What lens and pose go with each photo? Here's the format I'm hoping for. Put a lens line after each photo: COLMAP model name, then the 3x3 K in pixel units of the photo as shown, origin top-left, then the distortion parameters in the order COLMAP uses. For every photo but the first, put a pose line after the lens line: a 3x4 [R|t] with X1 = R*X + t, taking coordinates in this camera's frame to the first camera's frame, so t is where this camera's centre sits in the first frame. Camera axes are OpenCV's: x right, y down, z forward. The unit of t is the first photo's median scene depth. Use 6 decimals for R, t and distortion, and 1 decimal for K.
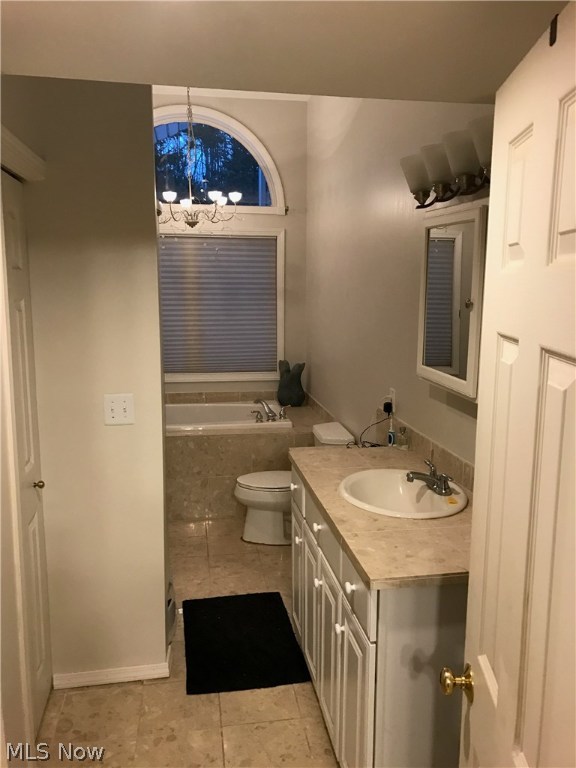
lens RADIAL K [[600.8, 0, 288.0], [0, 600.8, 384.0], [0, 0, 1]] dist [0.010125, 0.000300]
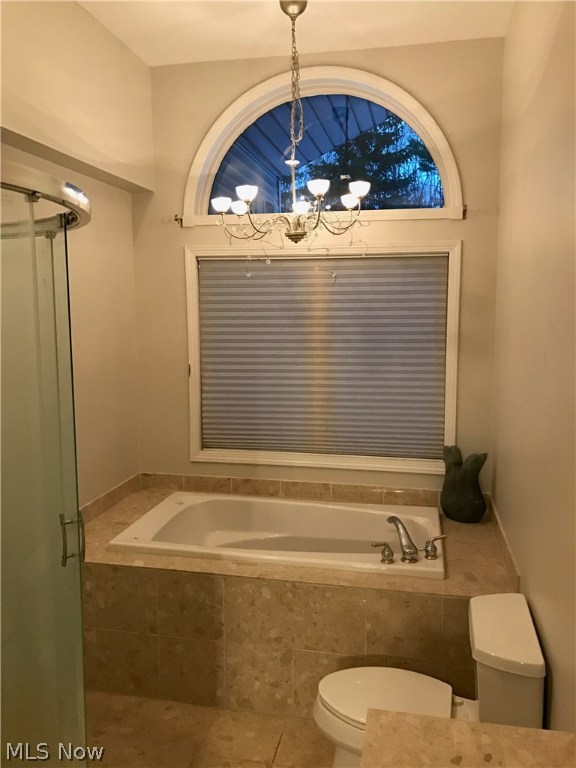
lens RADIAL K [[600.8, 0, 288.0], [0, 600.8, 384.0], [0, 0, 1]] dist [0.010125, 0.000300]
pose [[0.929979, 0.033120, -0.366117, 0.062632], [-0.048979, 0.998217, -0.034110, -0.074739], [0.364335, 0.049653, 0.929943, 0.346616]]
